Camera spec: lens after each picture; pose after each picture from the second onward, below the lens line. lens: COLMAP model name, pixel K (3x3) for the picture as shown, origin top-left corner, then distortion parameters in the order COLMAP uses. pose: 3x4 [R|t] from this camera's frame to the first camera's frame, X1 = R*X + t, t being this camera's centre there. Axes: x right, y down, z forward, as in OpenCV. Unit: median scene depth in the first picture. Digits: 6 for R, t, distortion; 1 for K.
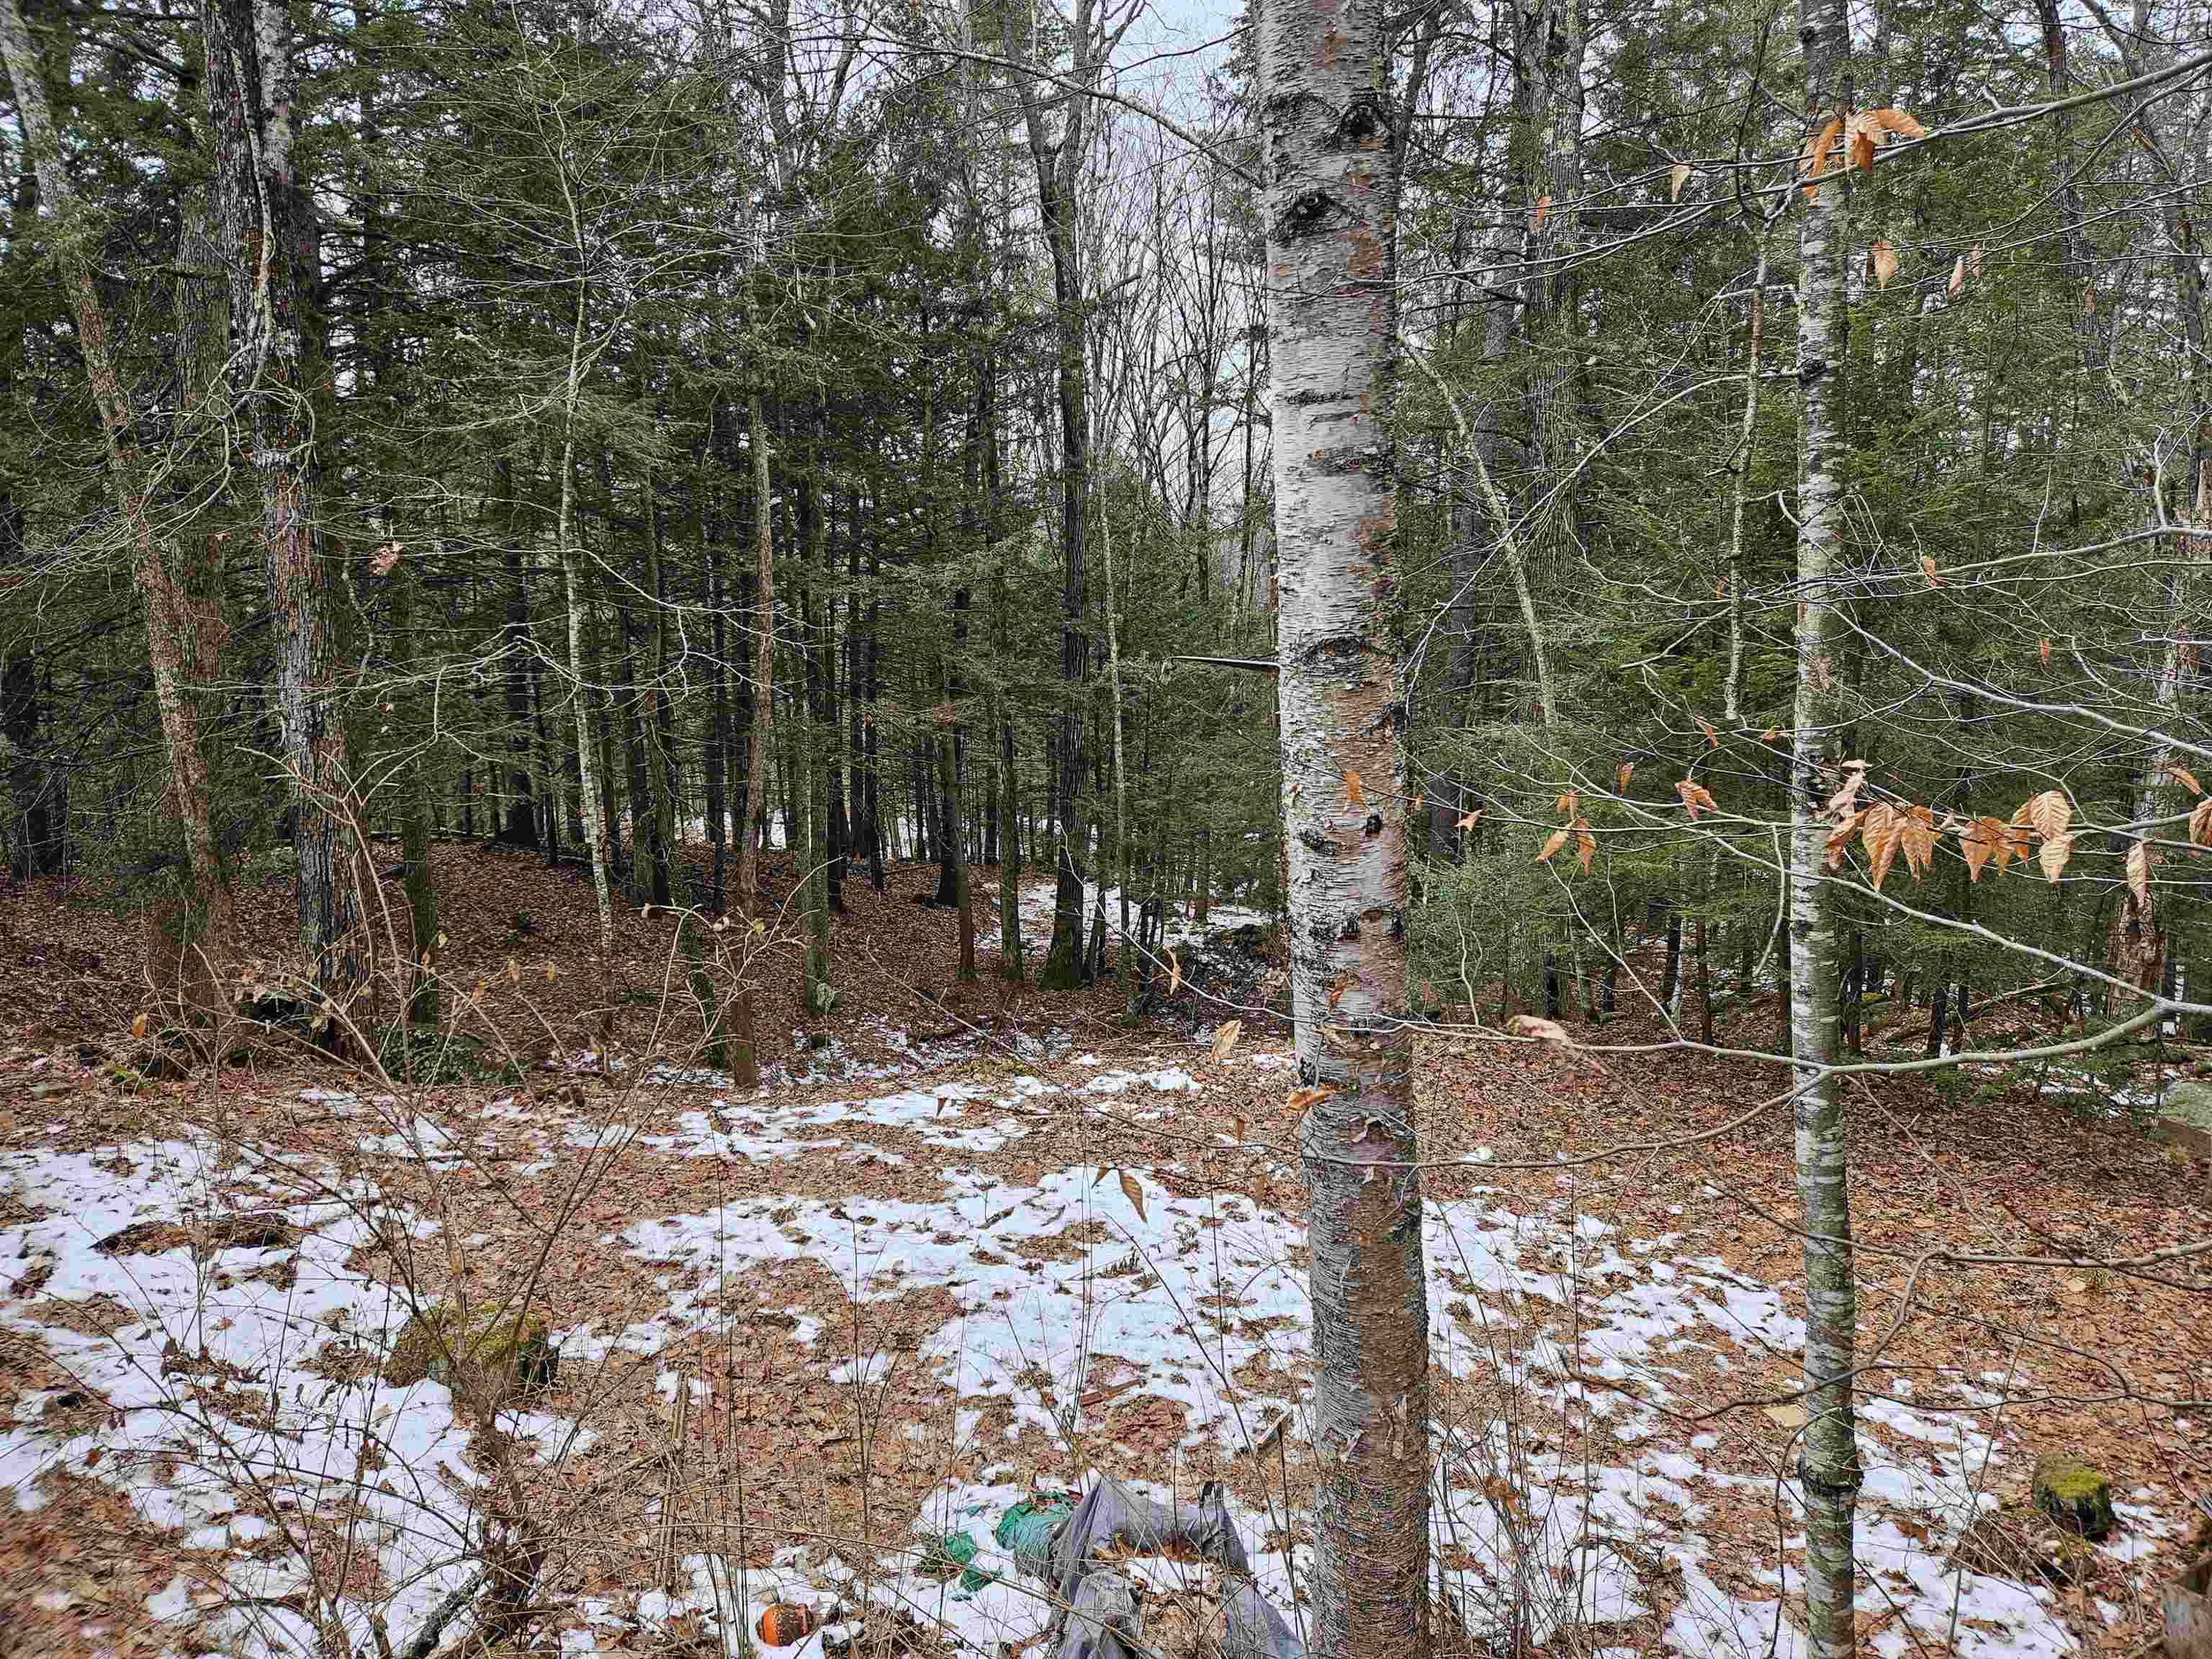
lens RADIAL K [[1465.4, 0, 1092.5], [0, 1465.4, 825.7], [0, 0, 1]] dist [0.035239, -0.000731]
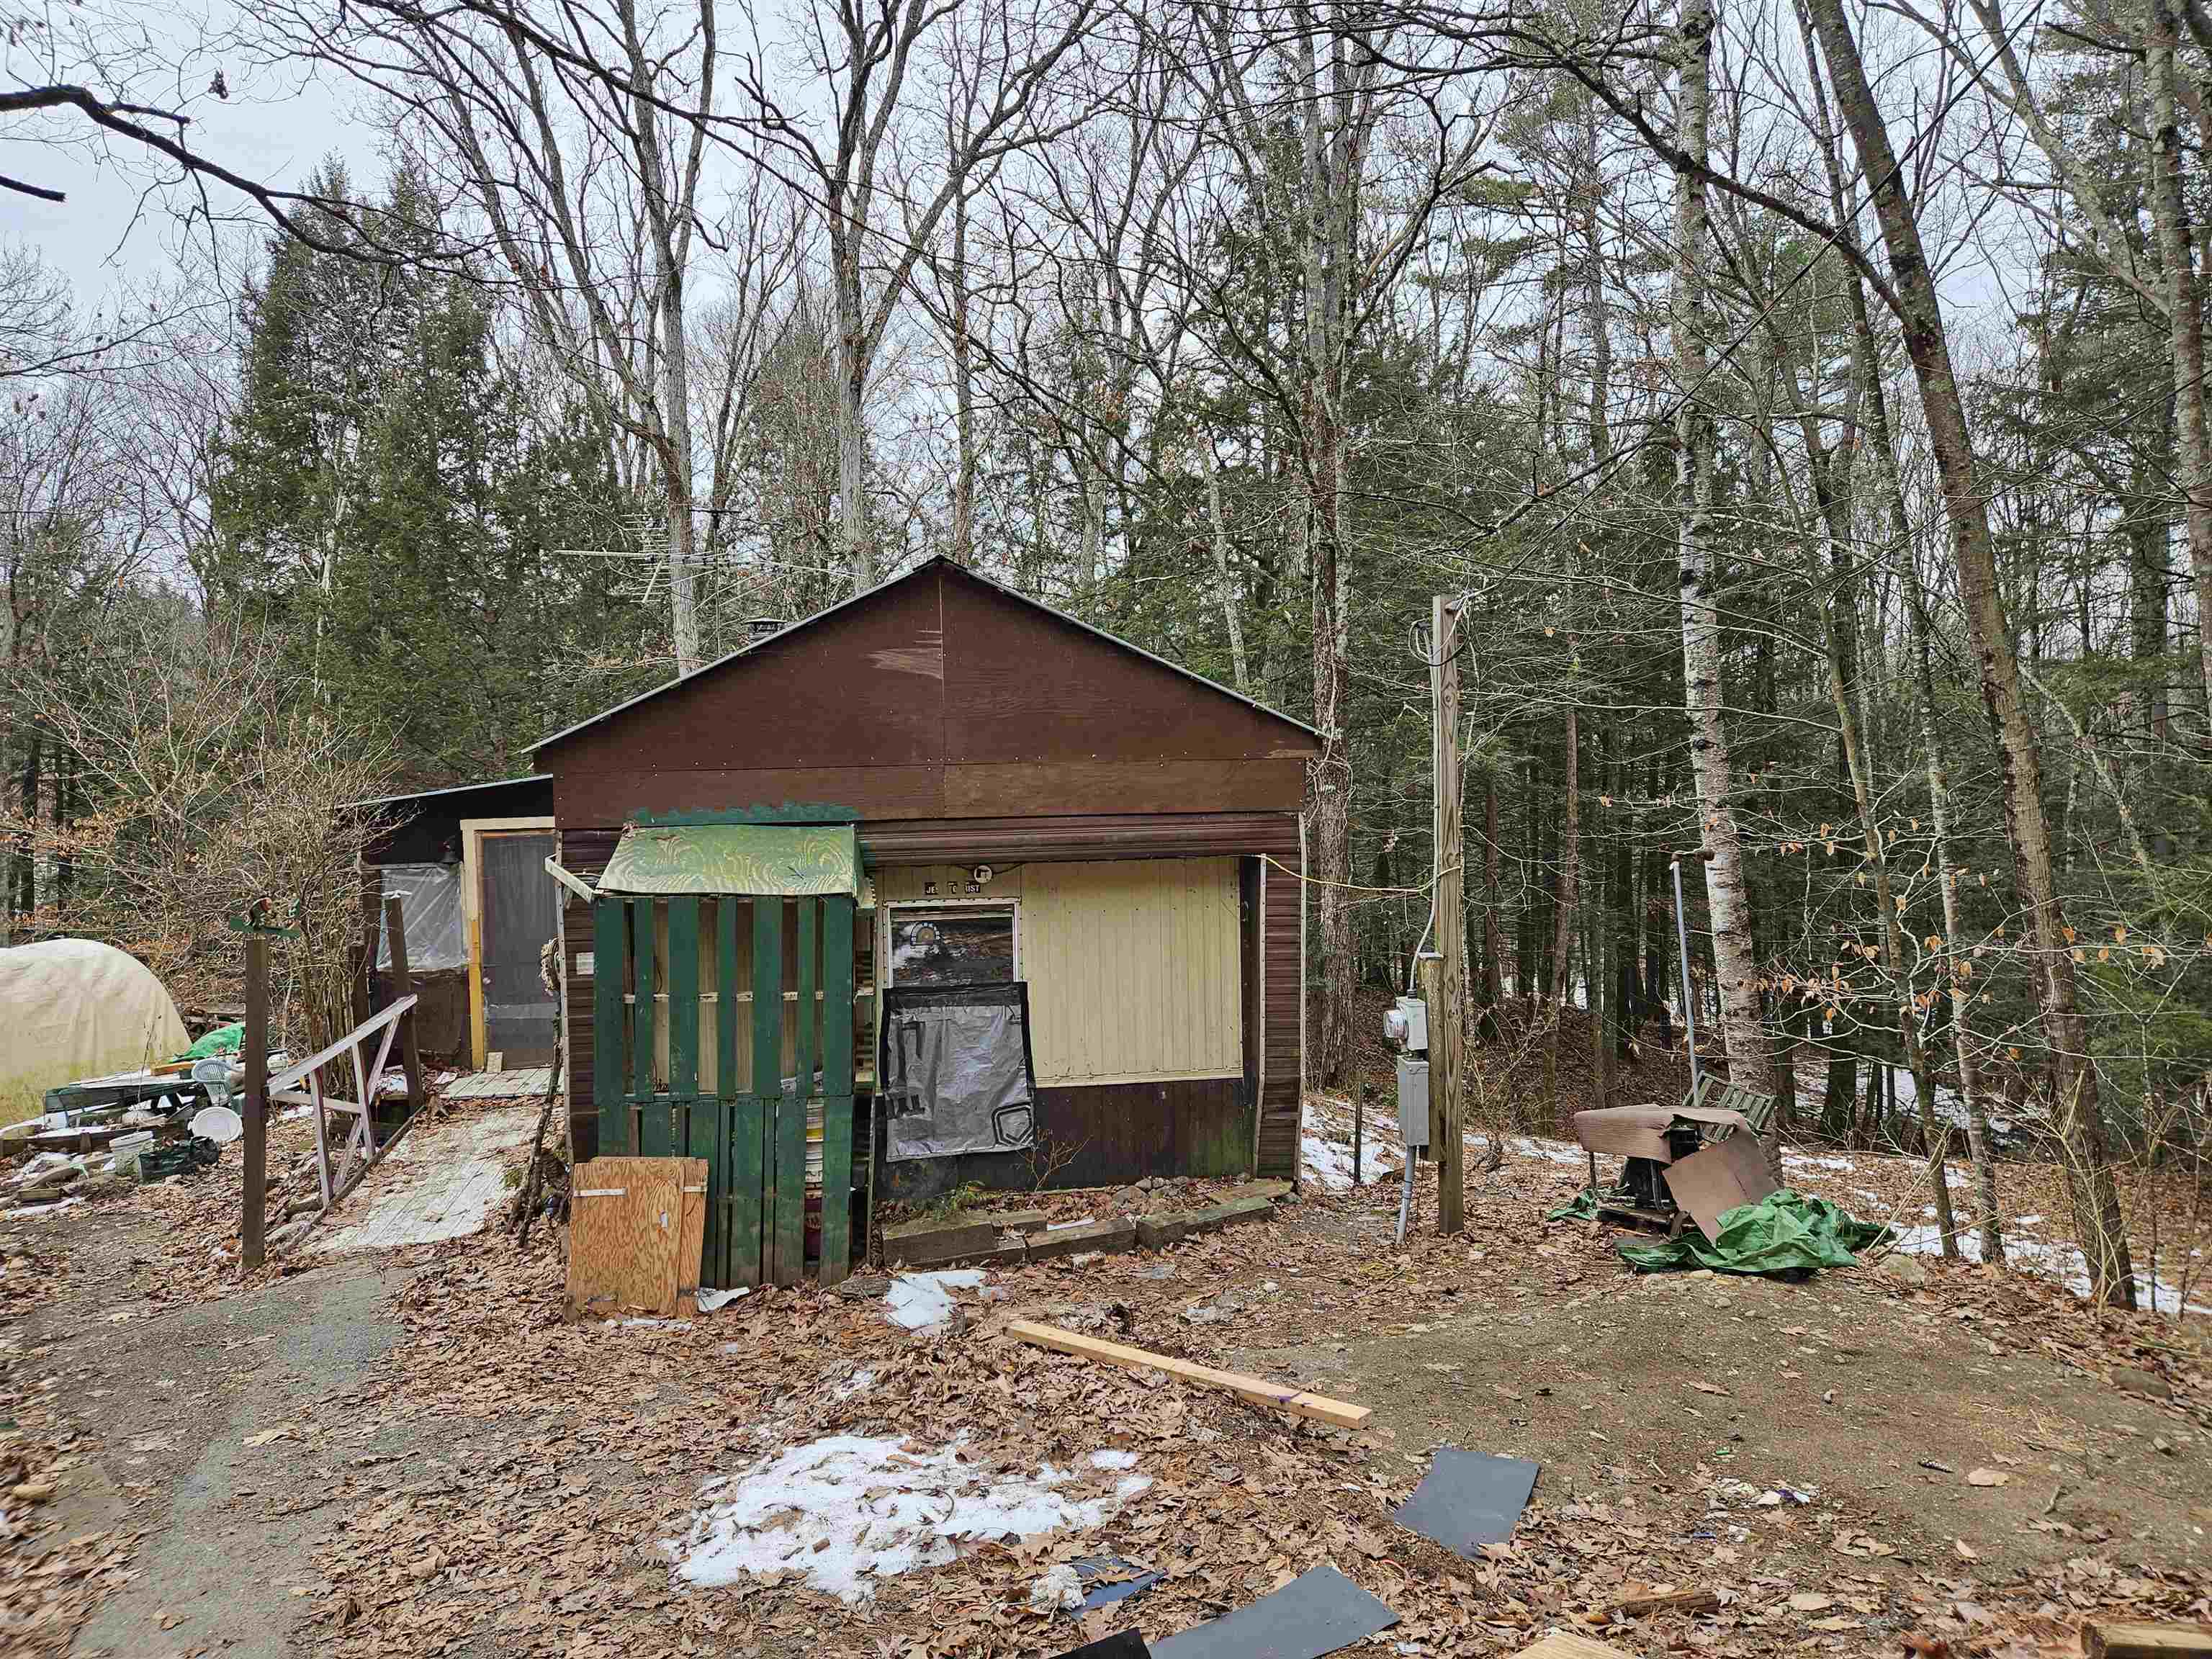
lens RADIAL K [[1465.4, 0, 1087.4], [0, 1465.4, 830.1], [0, 0, 1]] dist [0.035239, -0.000731]
pose [[0.858857, 0.004363, -0.512197, 0.079388], [-0.058806, 0.994192, -0.090138, 0.005693], [0.508829, 0.107536, 0.854125, -0.347189]]
